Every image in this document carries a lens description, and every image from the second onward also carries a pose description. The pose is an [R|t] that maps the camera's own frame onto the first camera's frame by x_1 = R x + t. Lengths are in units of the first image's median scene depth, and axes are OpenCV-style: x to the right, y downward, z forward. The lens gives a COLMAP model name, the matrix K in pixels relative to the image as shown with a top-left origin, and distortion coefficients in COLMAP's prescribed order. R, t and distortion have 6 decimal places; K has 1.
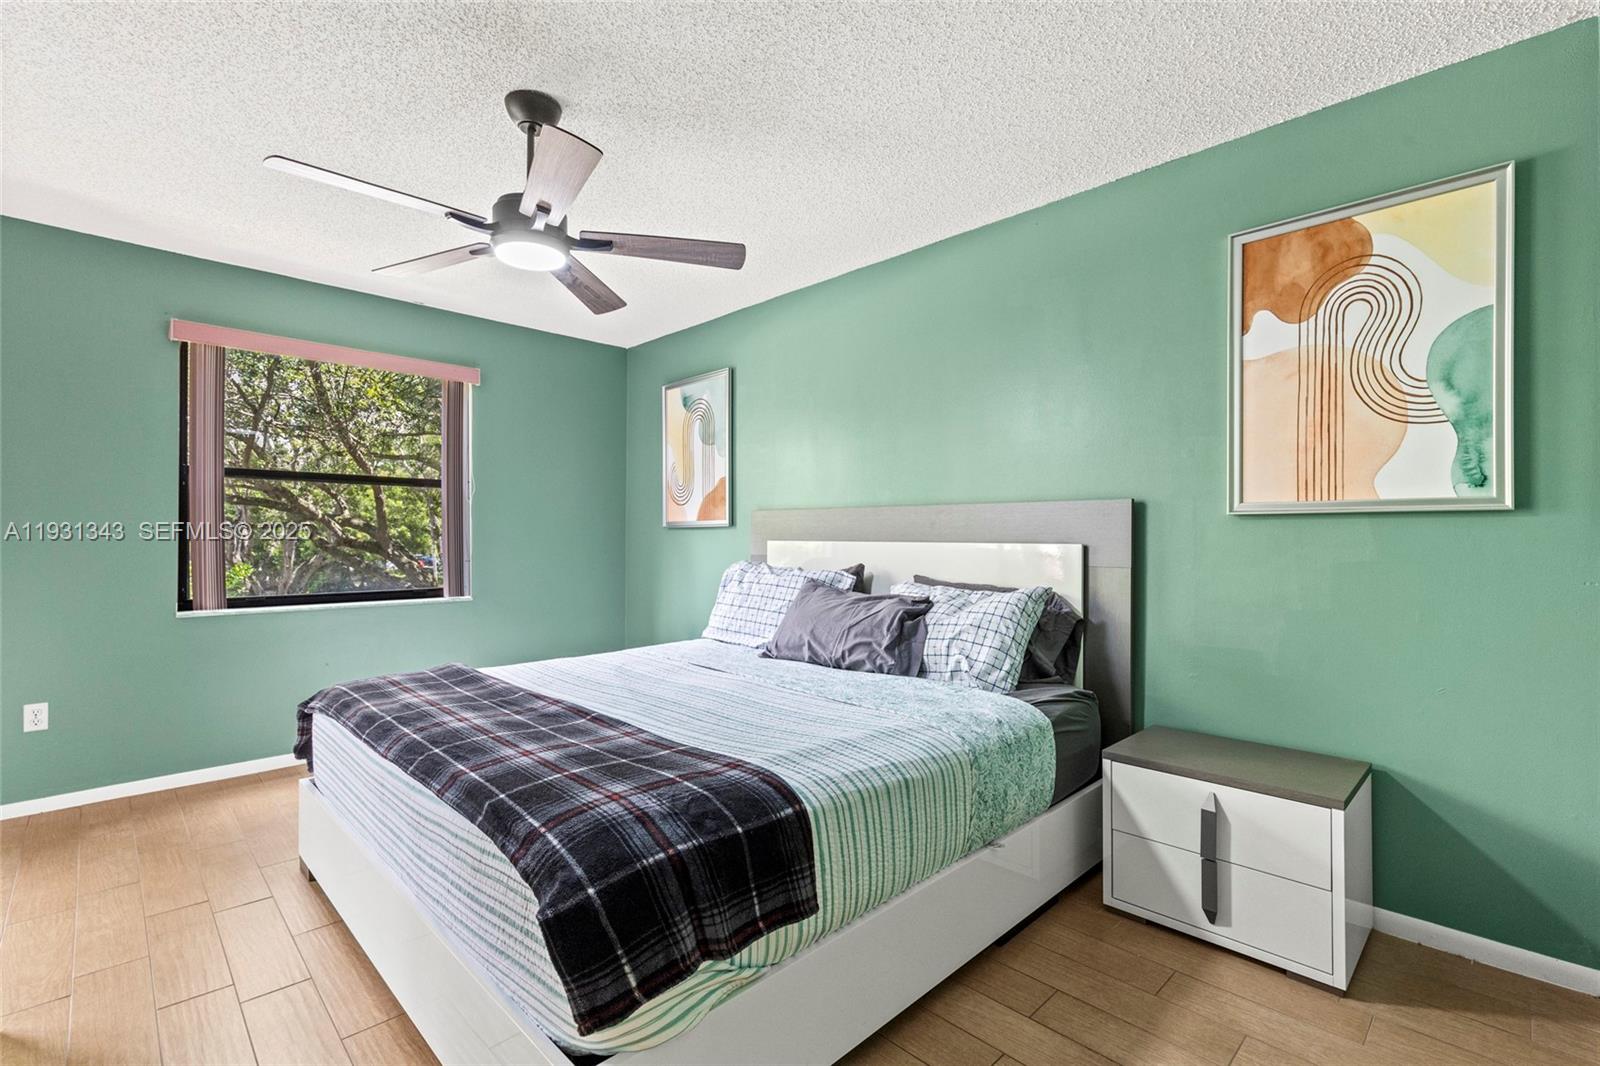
lens RADIAL K [[716.6, 0, 808.3], [0, 716.6, 541.3], [0, 0, 1]] dist [-0.001530, -0.000621]
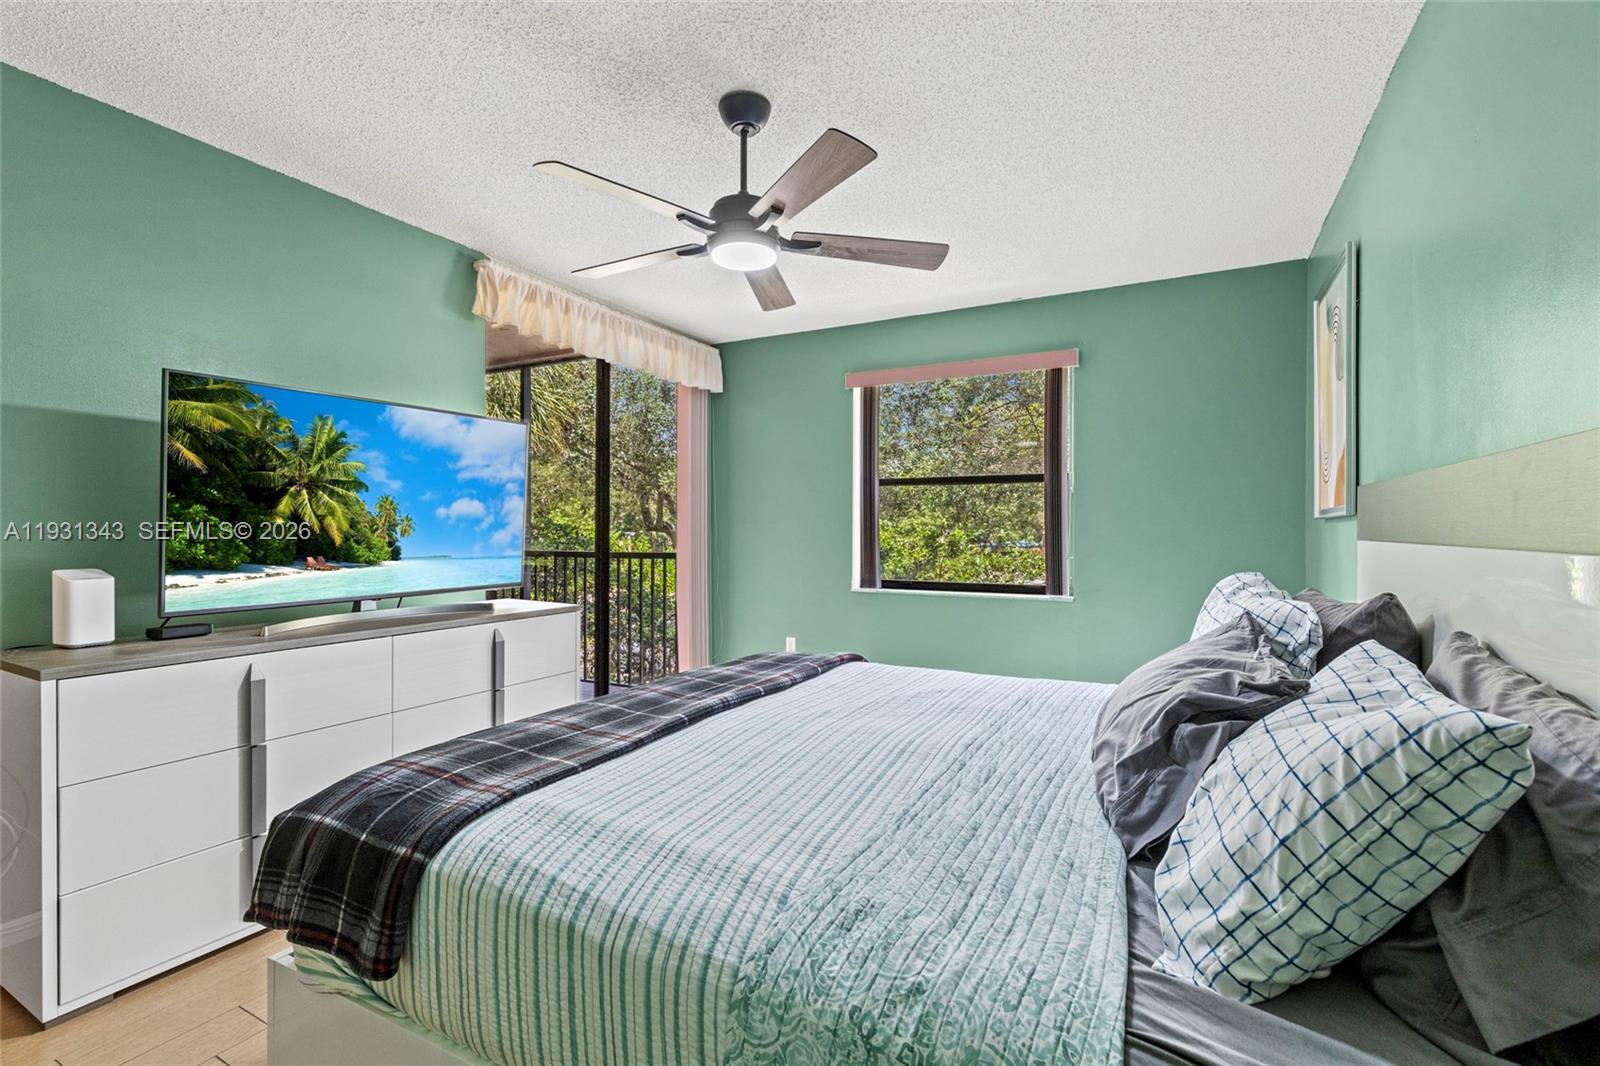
lens RADIAL K [[716.6, 0, 815.3], [0, 716.6, 534.5], [0, 0, 1]] dist [-0.001530, -0.000621]
pose [[0.295501, 0.005265, -0.955328, 0.539944], [-0.007067, 0.999969, 0.003325, -0.007781], [0.955316, 0.005769, 0.295529, 0.693413]]
